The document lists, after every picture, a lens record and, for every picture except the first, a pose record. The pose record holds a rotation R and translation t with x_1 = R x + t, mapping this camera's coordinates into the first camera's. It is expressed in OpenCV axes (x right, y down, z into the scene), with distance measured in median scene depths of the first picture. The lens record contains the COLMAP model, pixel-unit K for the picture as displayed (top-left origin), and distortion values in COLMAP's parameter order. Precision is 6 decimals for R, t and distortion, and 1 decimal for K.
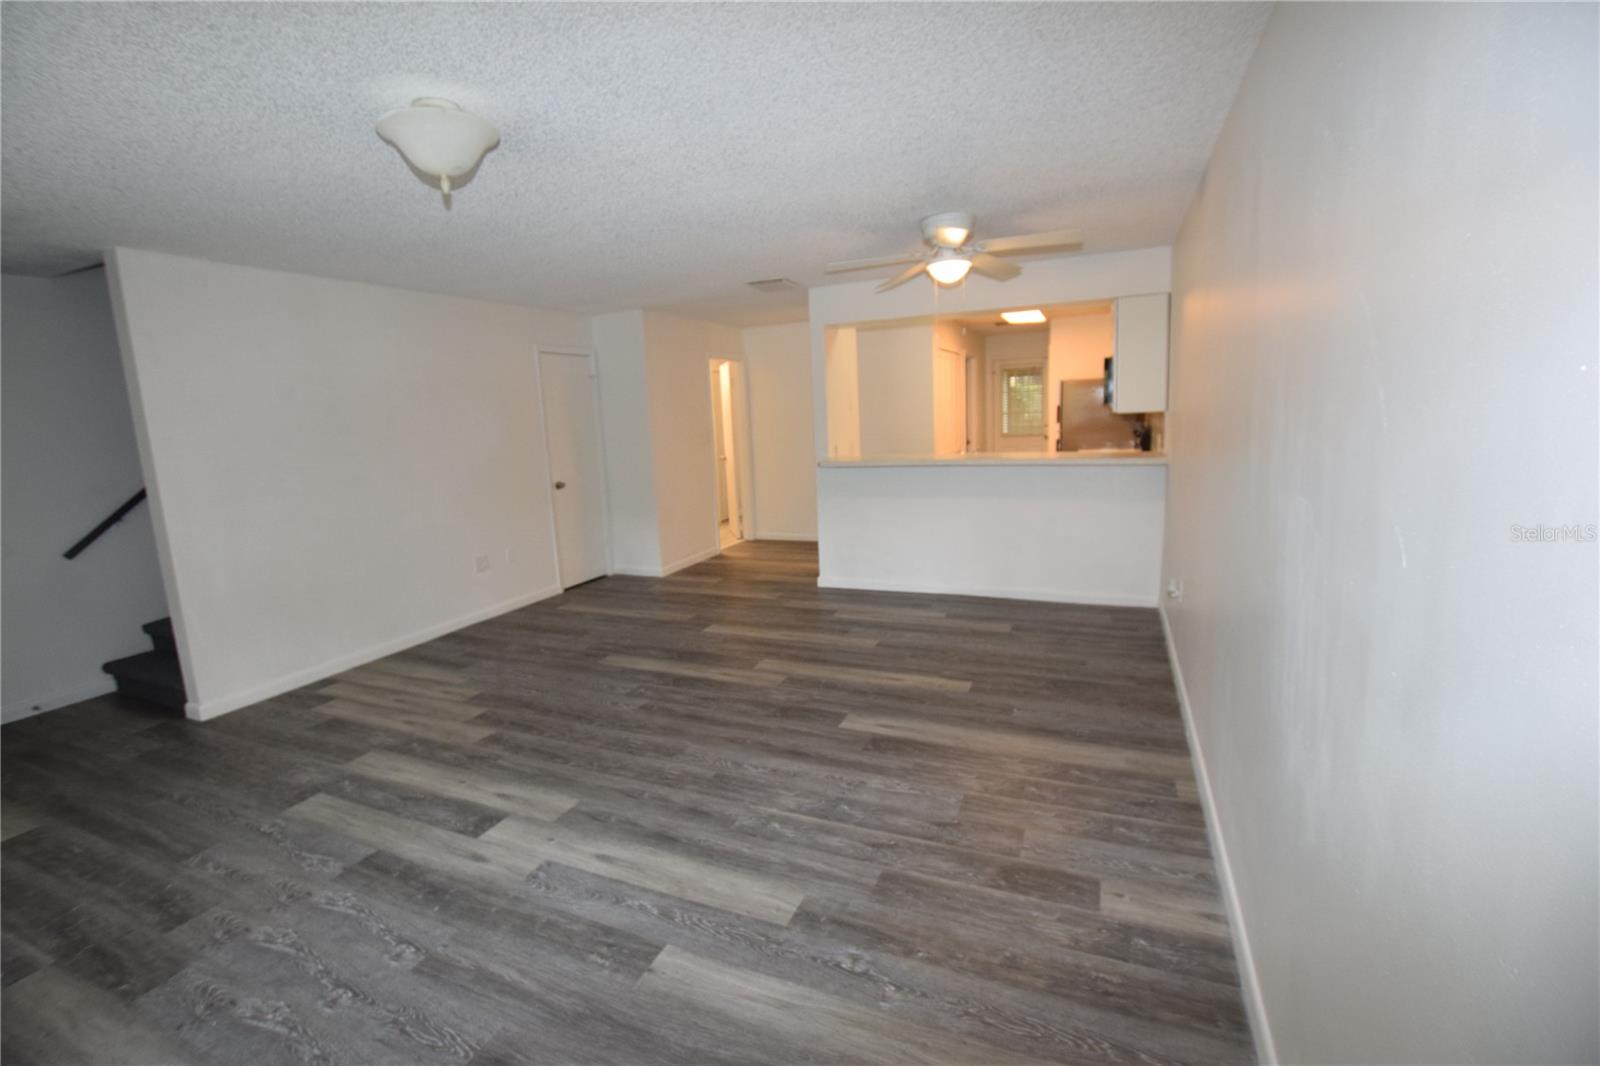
lens RADIAL K [[701.1, 0, 789.2], [0, 701.1, 523.6], [0, 0, 1]] dist [-0.025443, 0.001529]
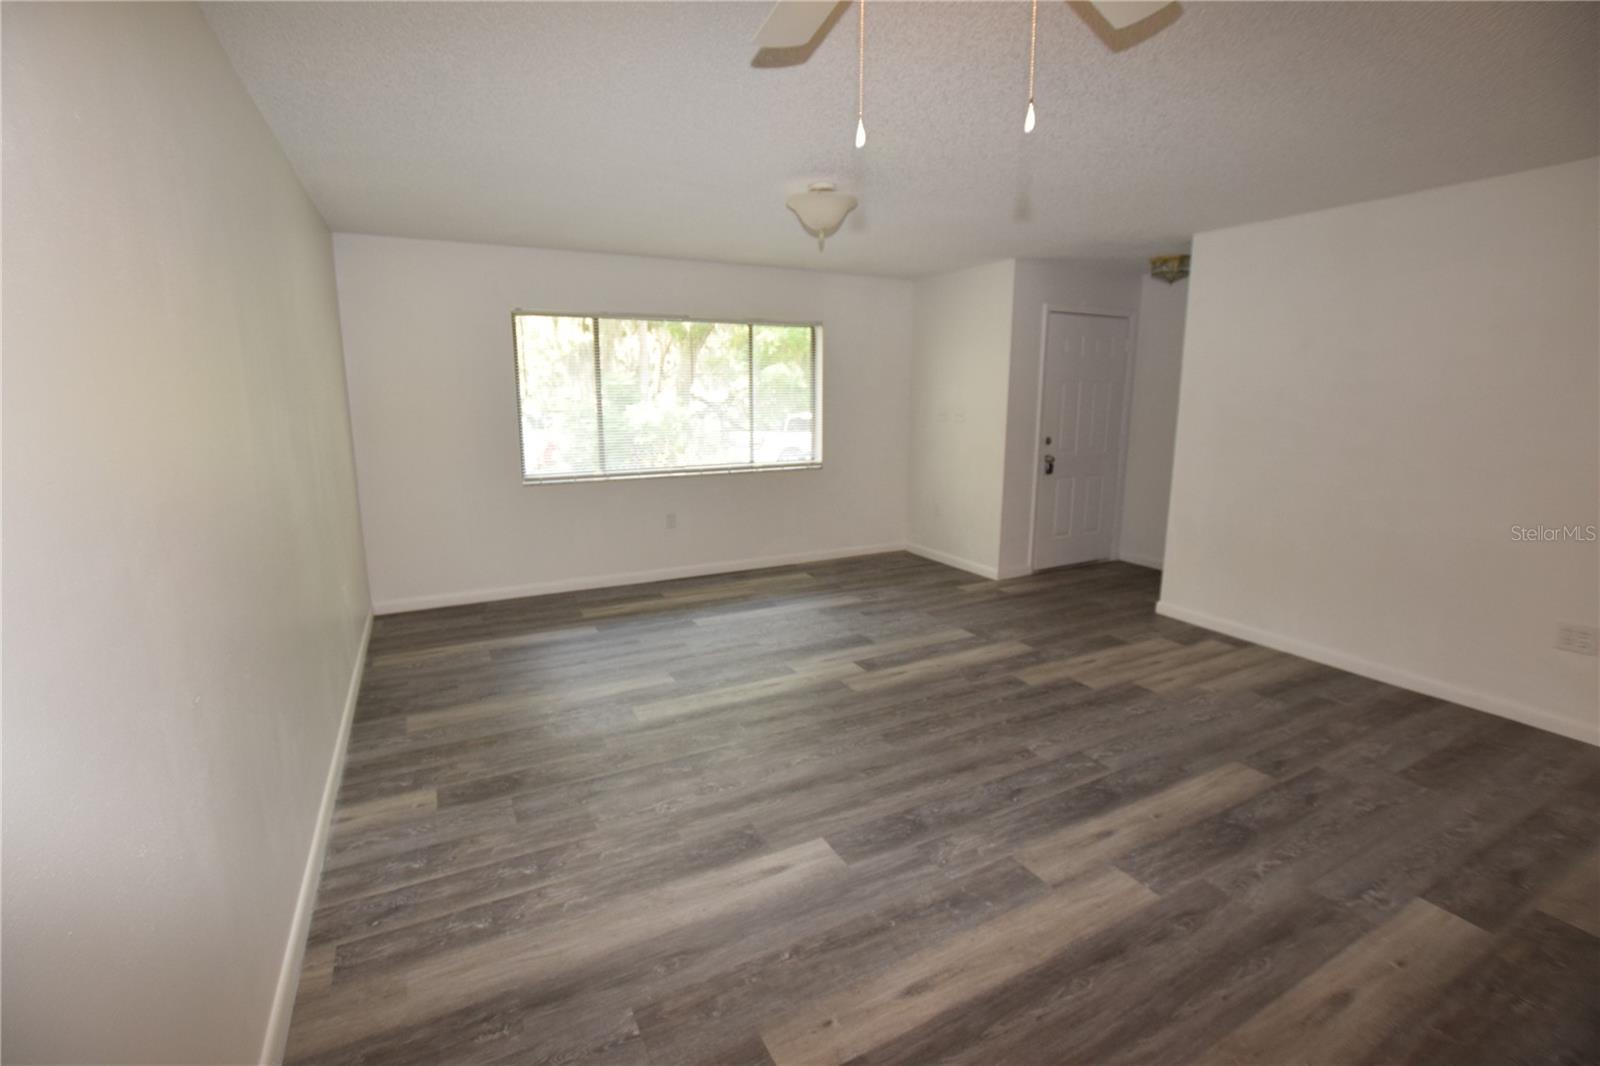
lens RADIAL K [[701.1, 0, 789.2], [0, 701.1, 523.6], [0, 0, 1]] dist [-0.025443, 0.001529]
pose [[-0.620846, 0.191234, -0.760250, 0.567634], [-0.094898, 0.944325, 0.315033, -0.230426], [0.778167, 0.267733, -0.568133, 1.291117]]
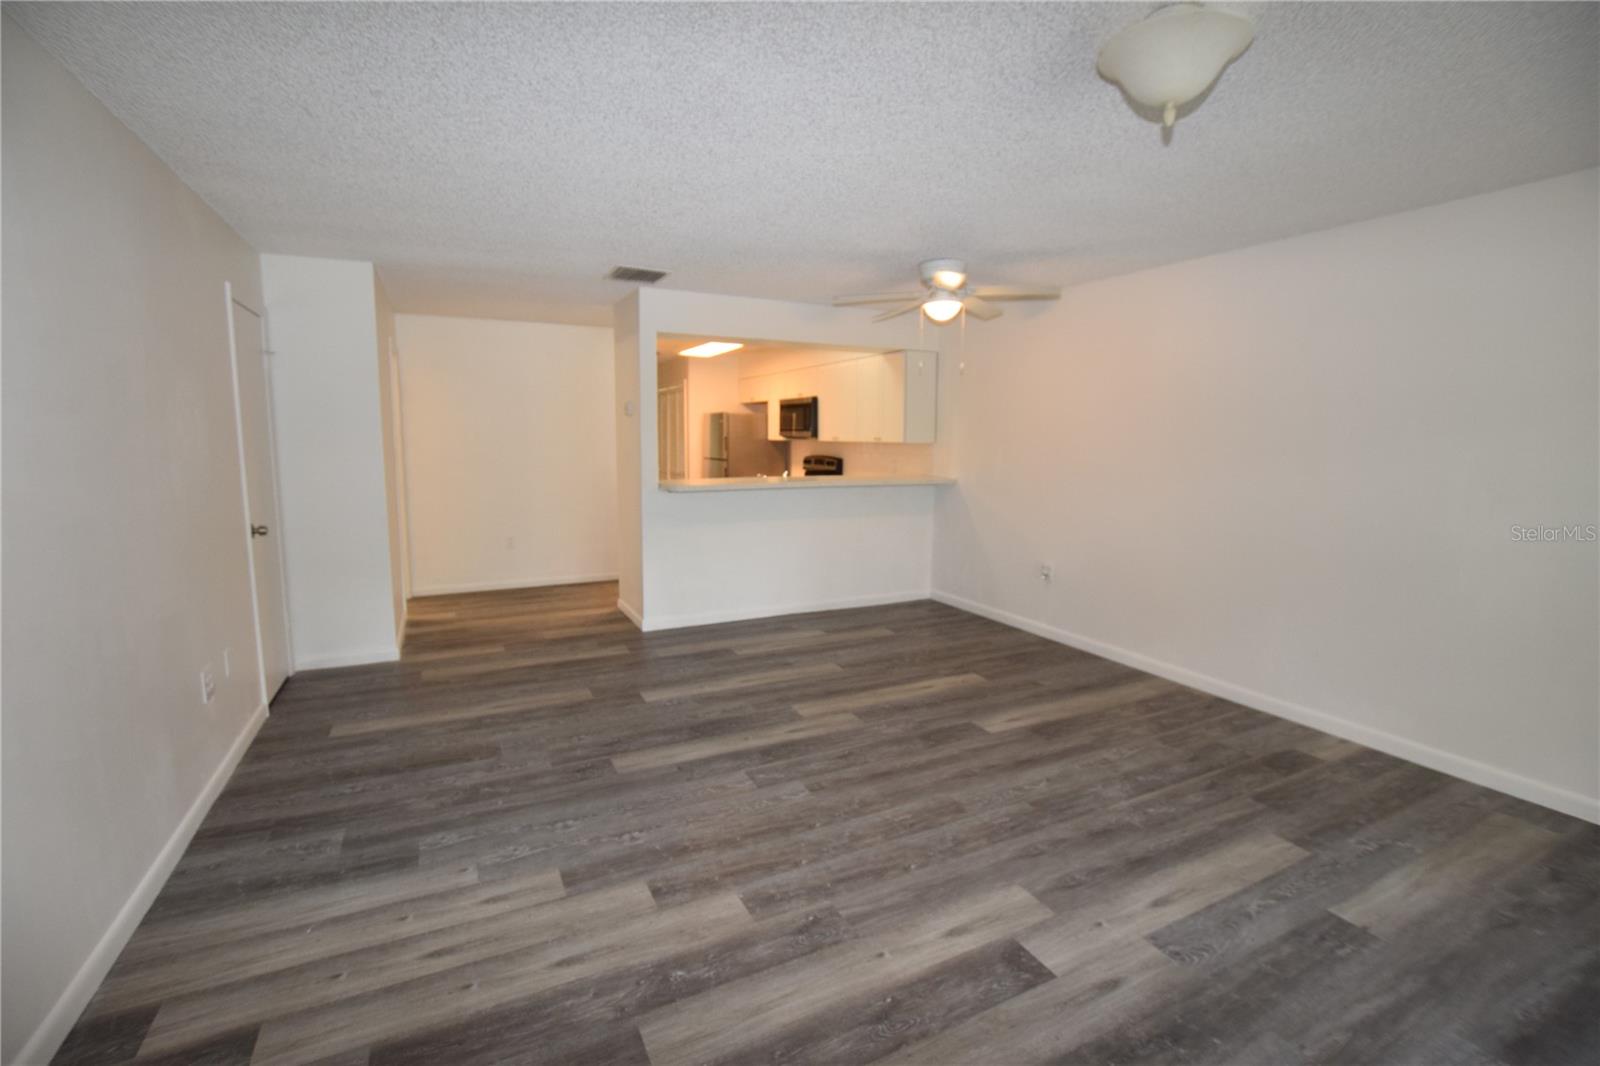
lens RADIAL K [[701.1, 0, 789.2], [0, 701.1, 523.6], [0, 0, 1]] dist [-0.025443, 0.001529]
pose [[0.636250, -0.042480, 0.770312, -0.900347], [0.082948, 0.996462, -0.013561, -0.028270], [-0.767011, 0.072524, 0.637523, 0.550588]]
